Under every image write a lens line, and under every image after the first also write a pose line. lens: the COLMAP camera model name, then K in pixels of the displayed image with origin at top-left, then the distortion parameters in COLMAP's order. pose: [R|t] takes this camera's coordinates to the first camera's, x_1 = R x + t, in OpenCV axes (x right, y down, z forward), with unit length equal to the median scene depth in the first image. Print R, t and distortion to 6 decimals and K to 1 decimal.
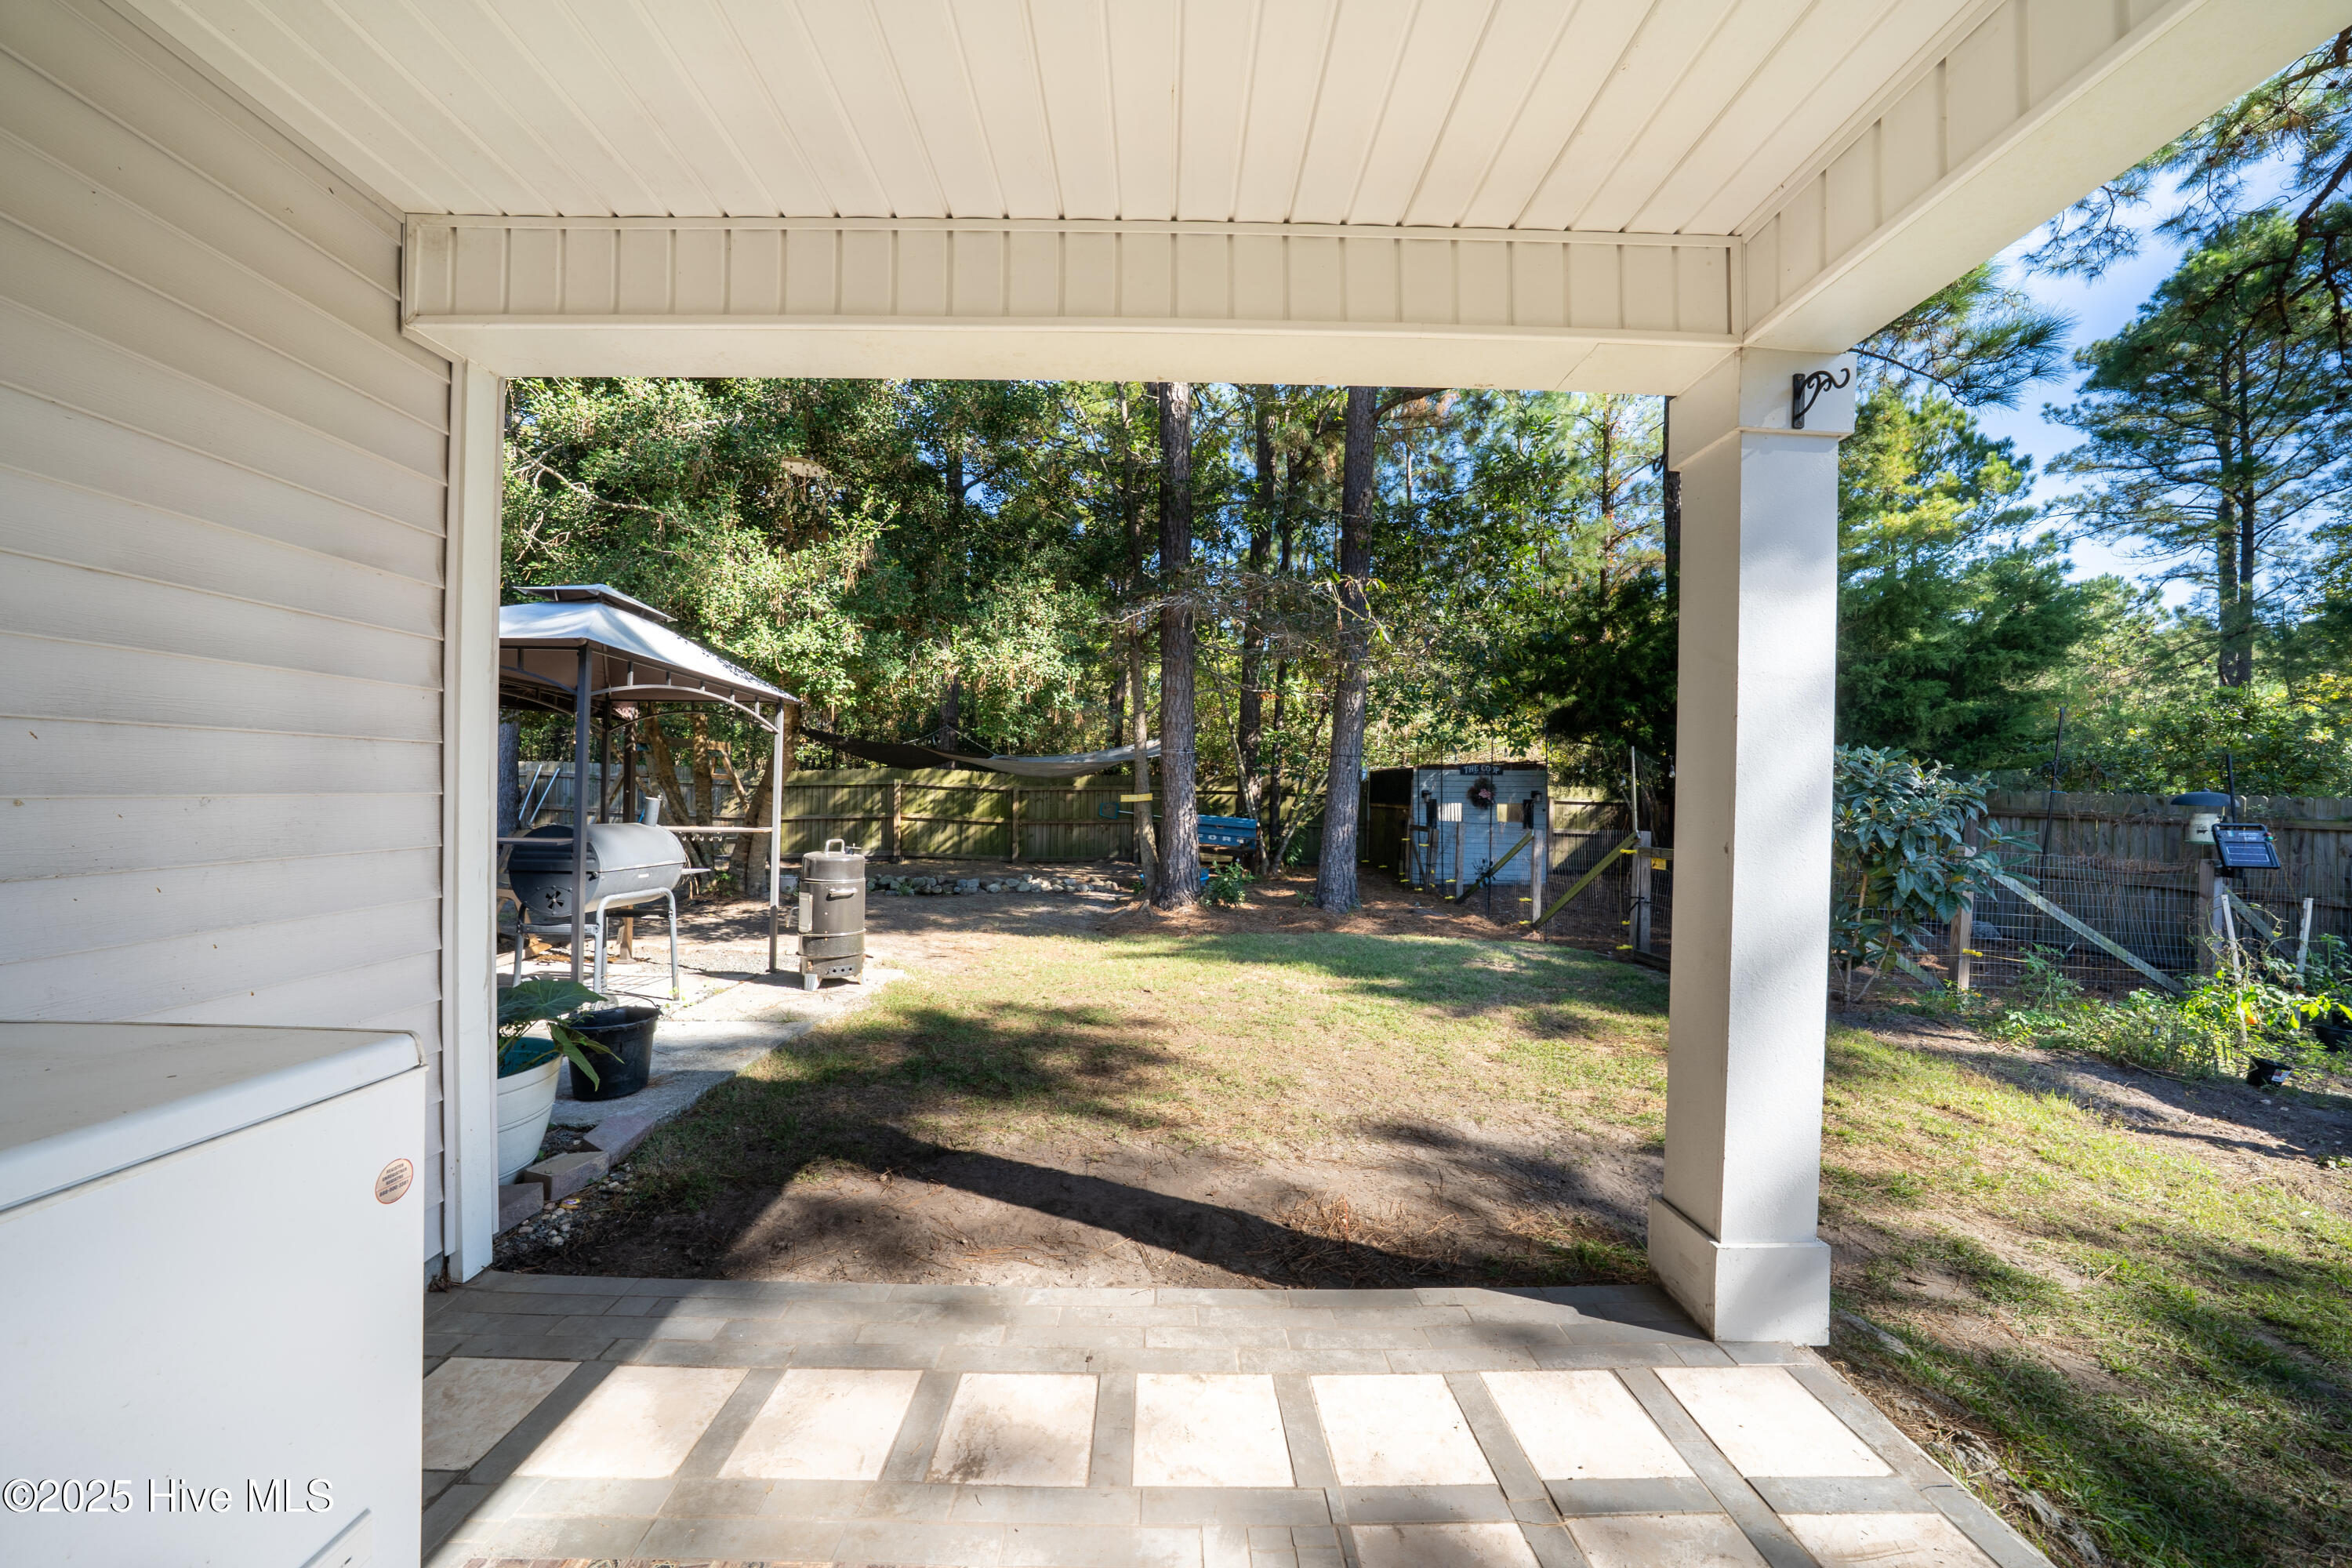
lens RADIAL K [[804.3, 0, 1190.9], [0, 804.3, 794.7], [0, 0, 1]] dist [-0.009397, 0.002200]
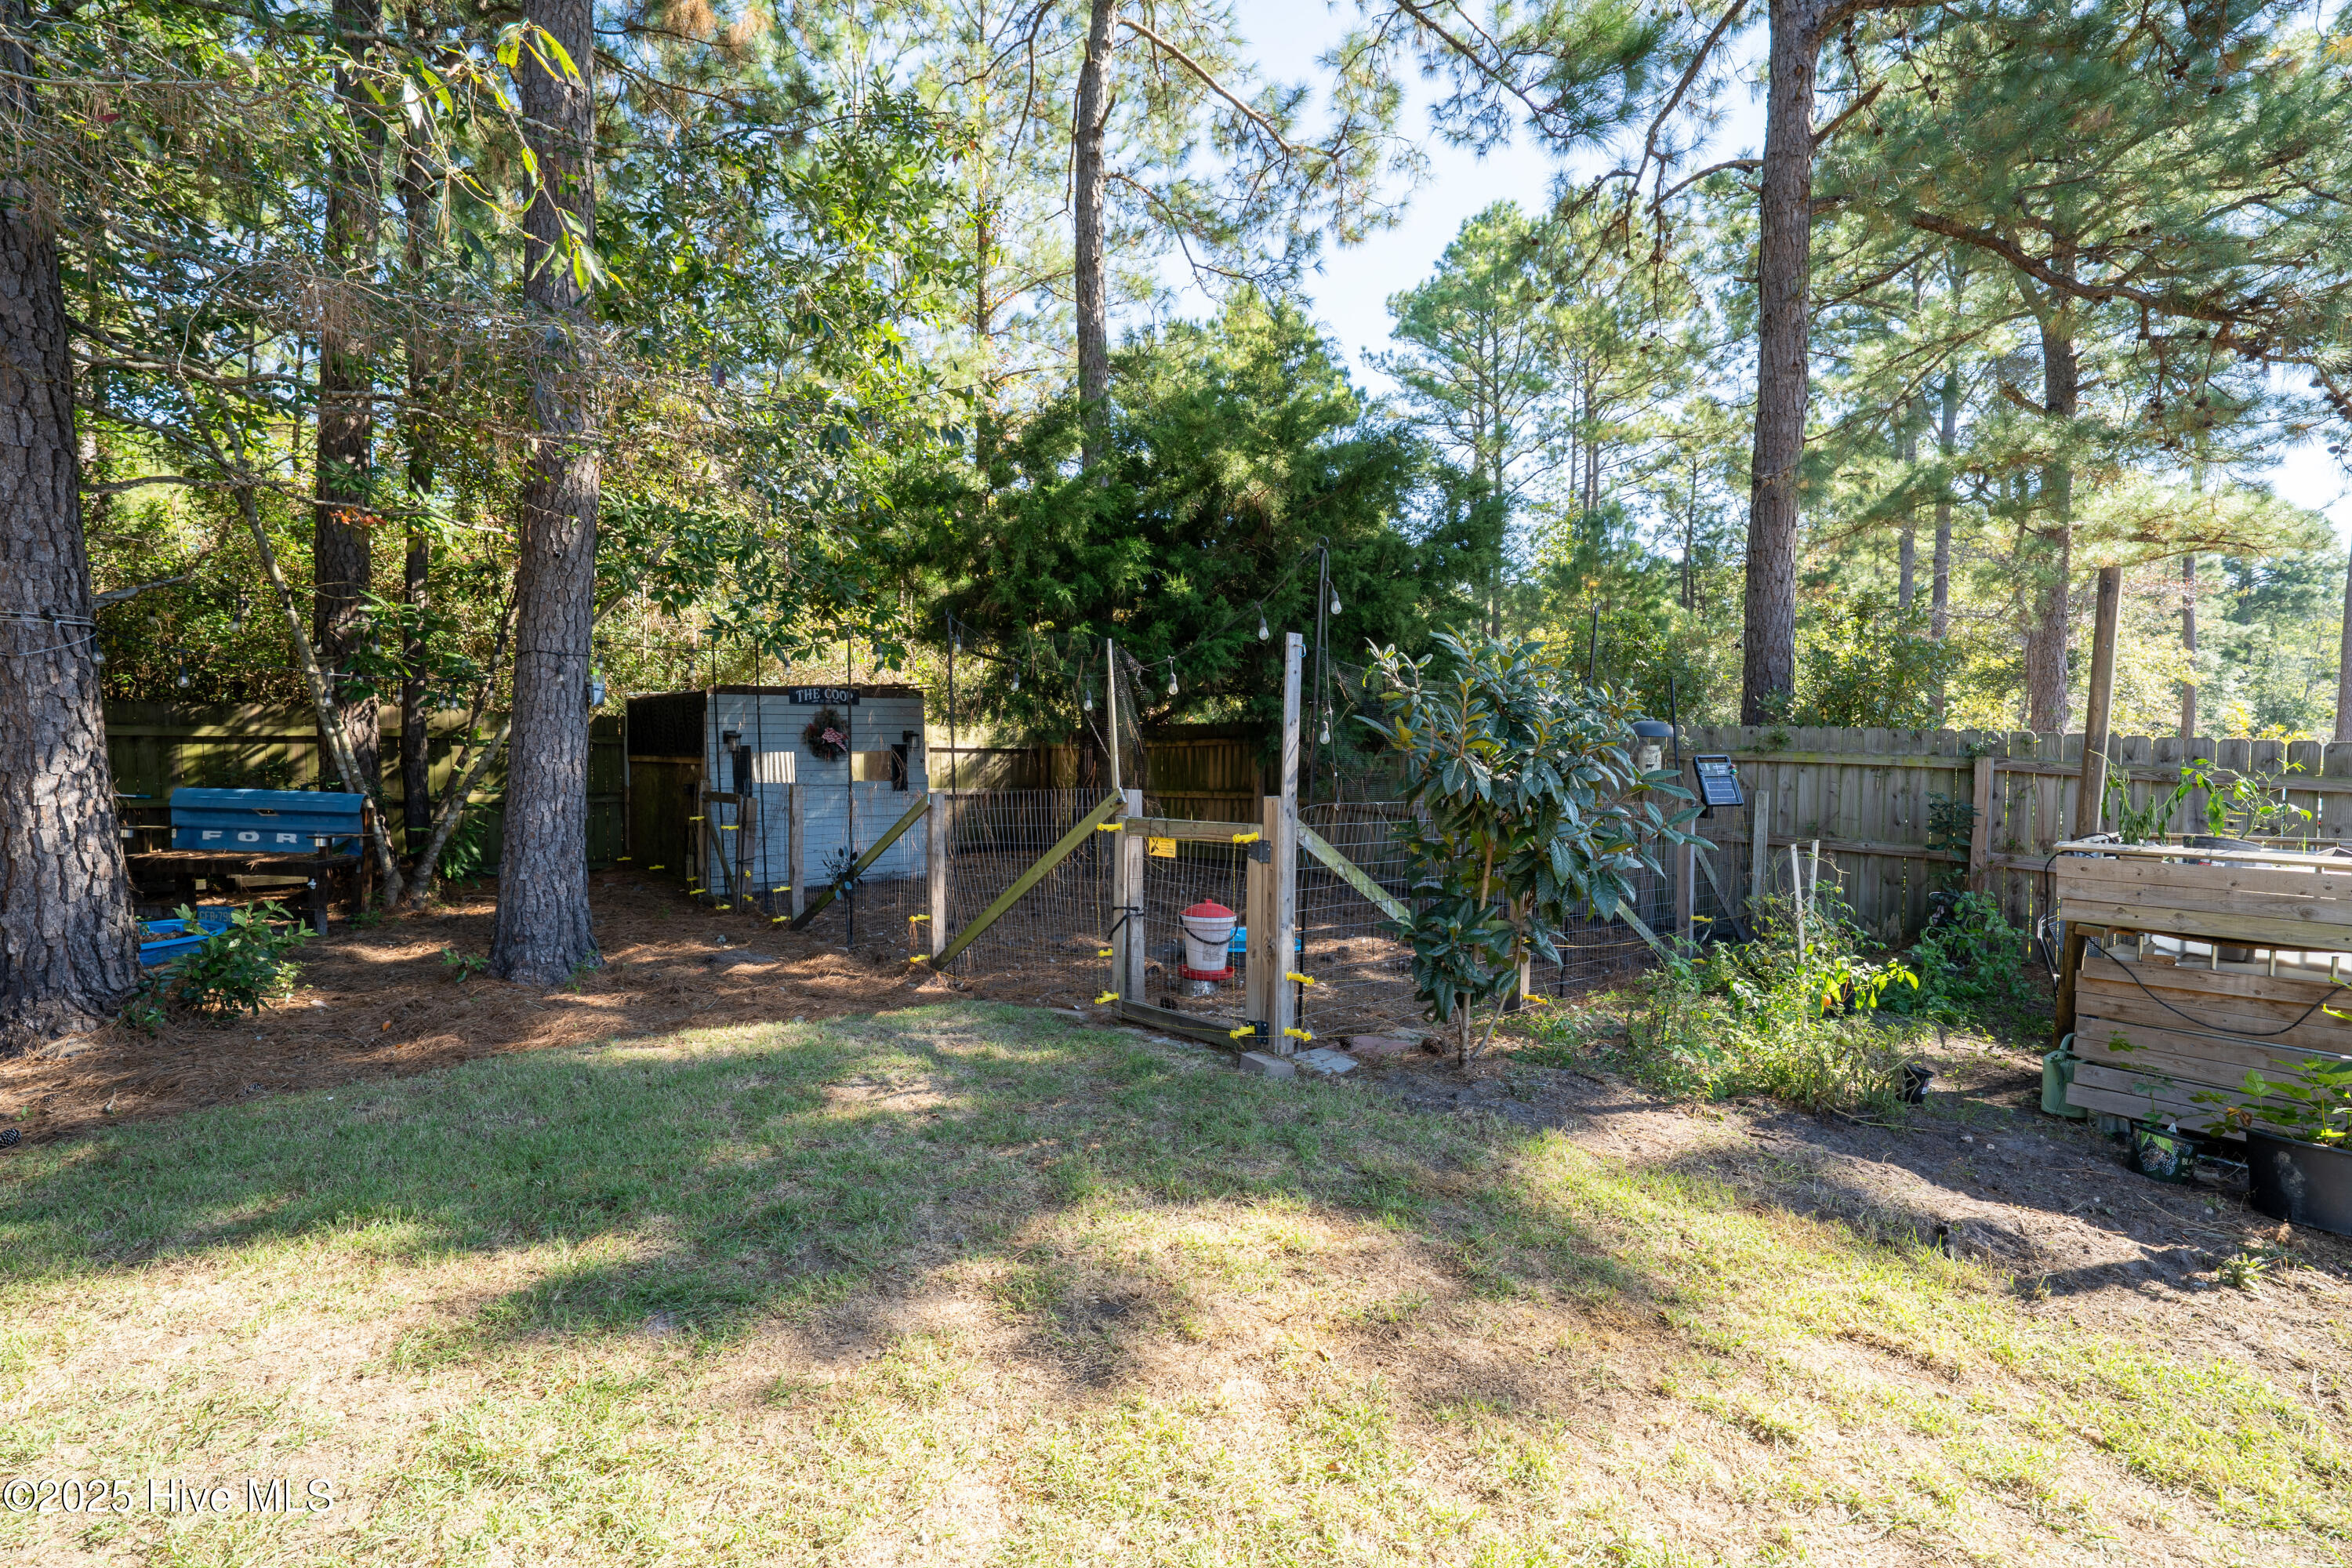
lens RADIAL K [[1045.3, 0, 1160.4], [0, 1045.3, 792.5], [0, 0, 1]] dist [-0.000954, 0.000078]
pose [[0.783046, -0.041109, 0.620604, 0.093134], [0.013813, 0.998717, 0.048726, 0.009123], [-0.621811, -0.029582, 0.782609, 0.308130]]
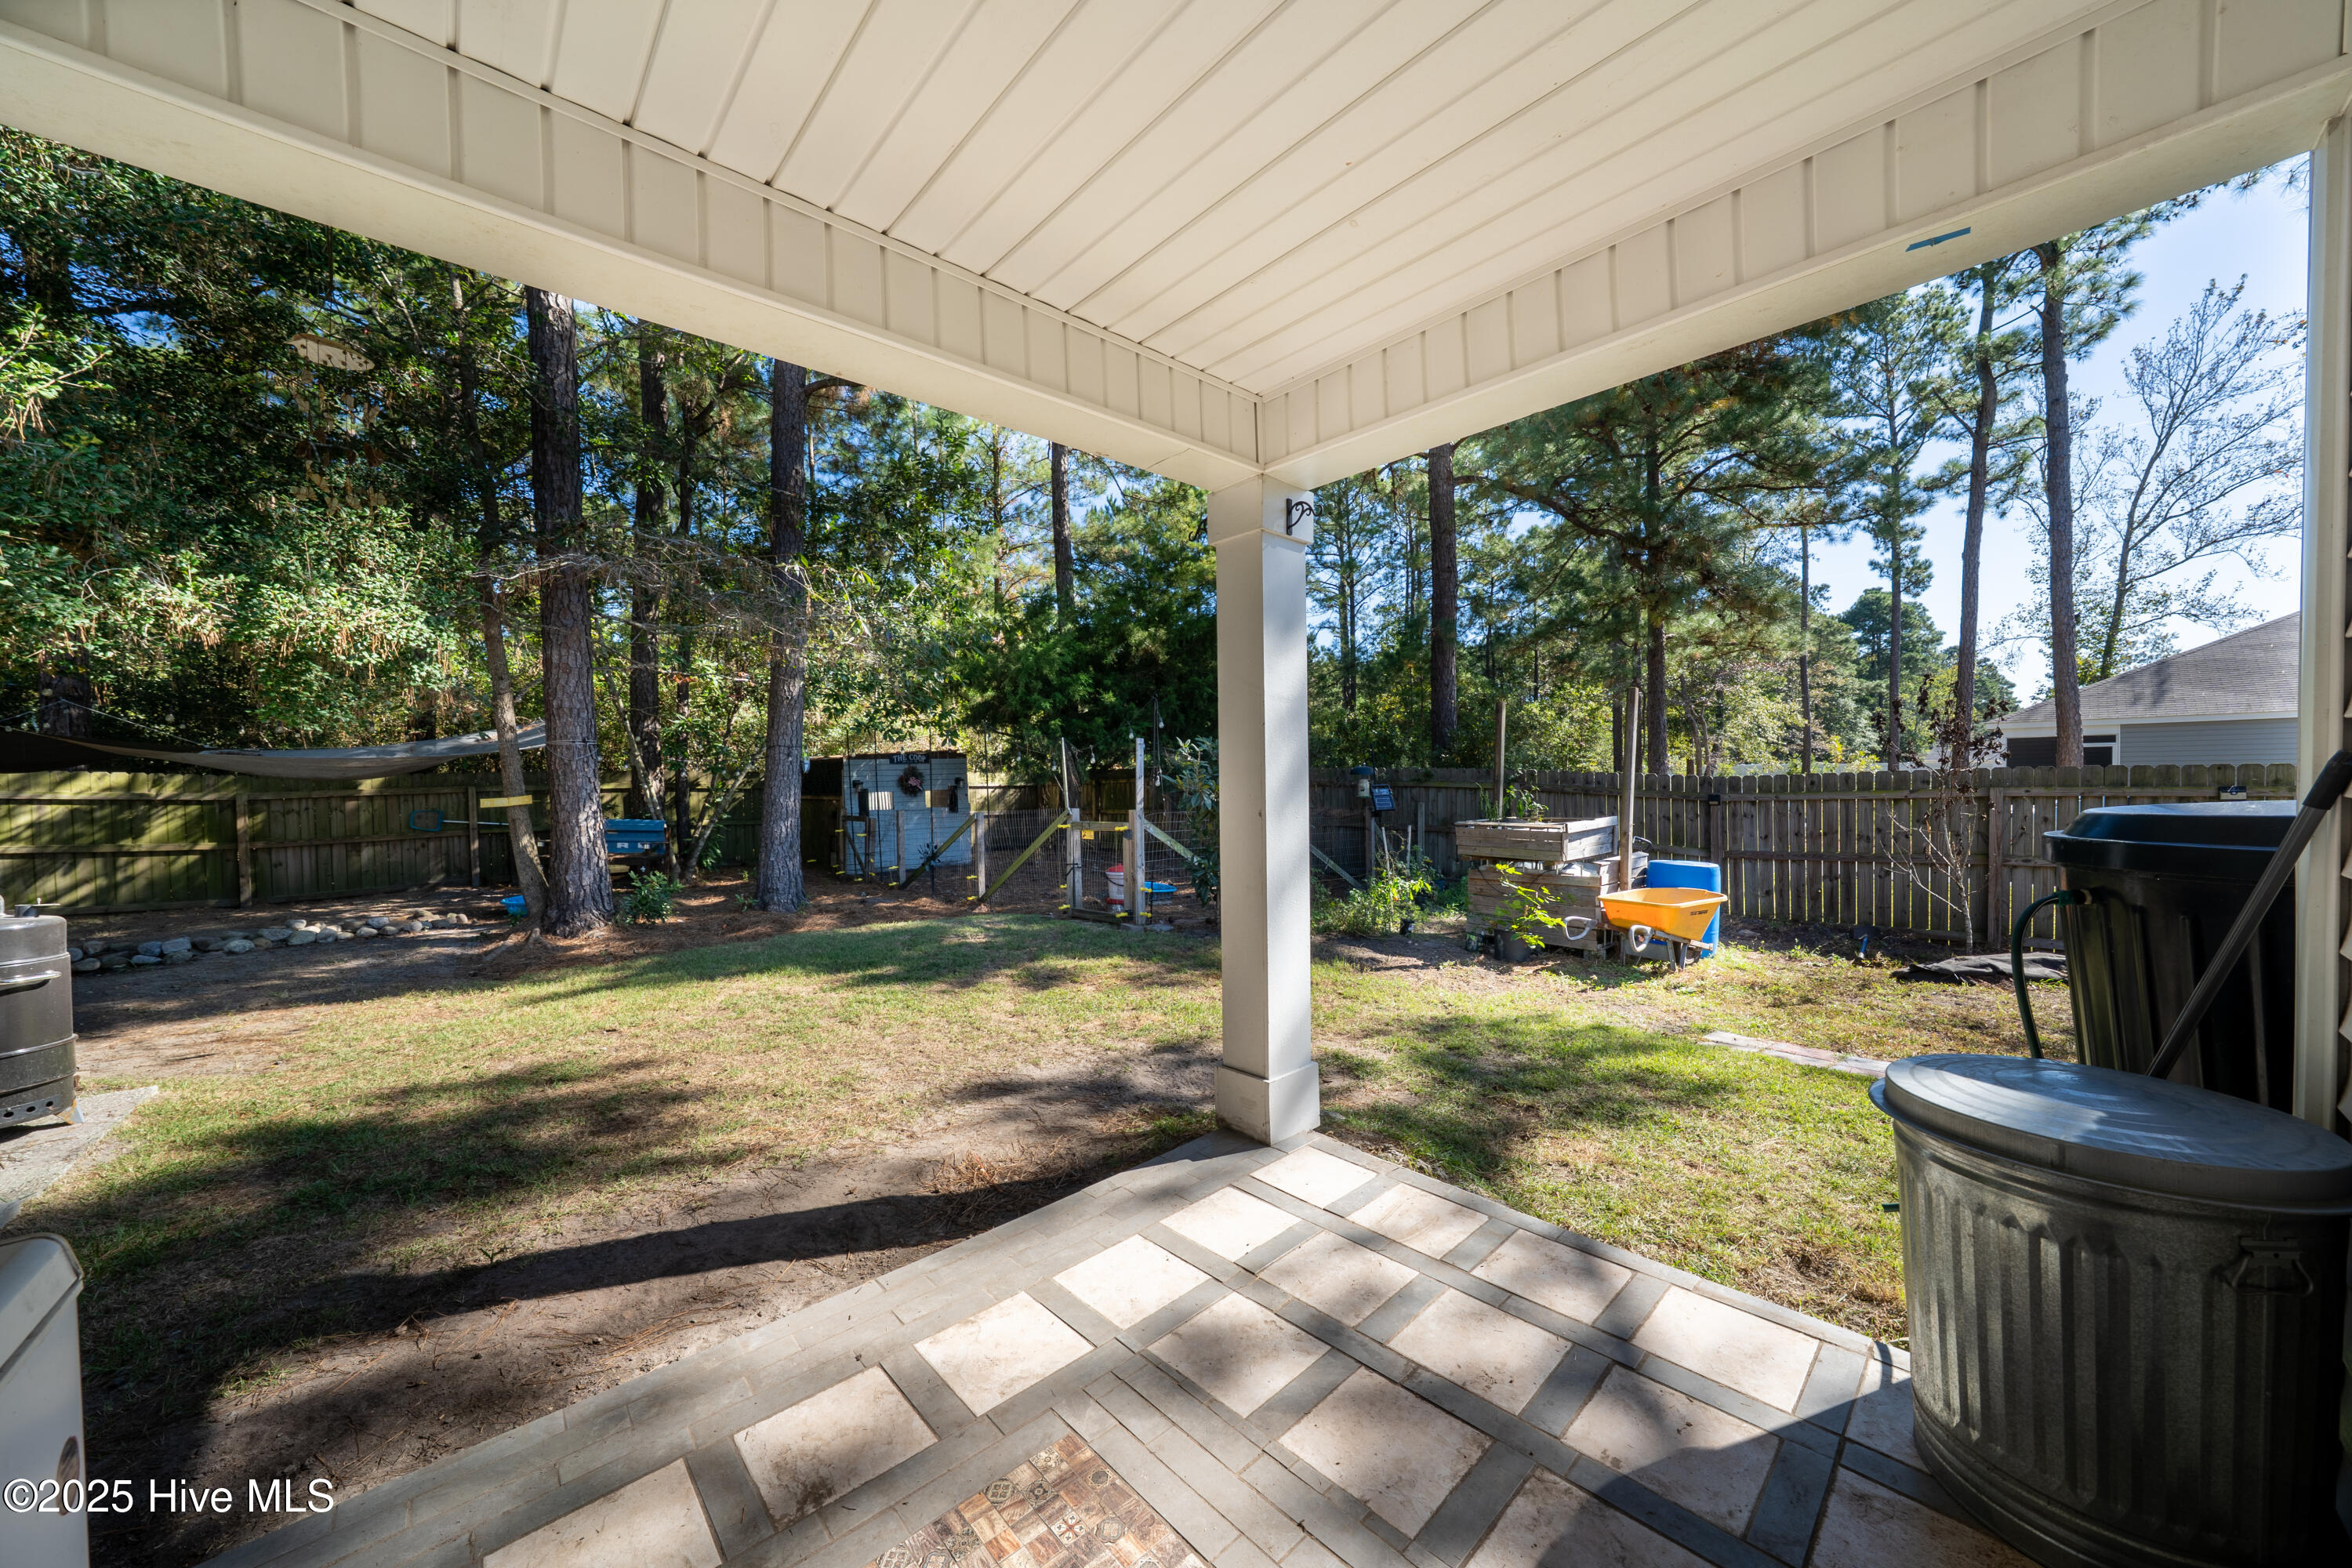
lens RADIAL K [[804.3, 0, 1156.2], [0, 804.3, 791.7], [0, 0, 1]] dist [-0.009397, 0.002200]
pose [[0.768593, -0.041398, 0.638397, -0.080166], [0.034038, 0.999137, 0.023811, -0.002946], [-0.638832, 0.003428, 0.769339, -0.002291]]
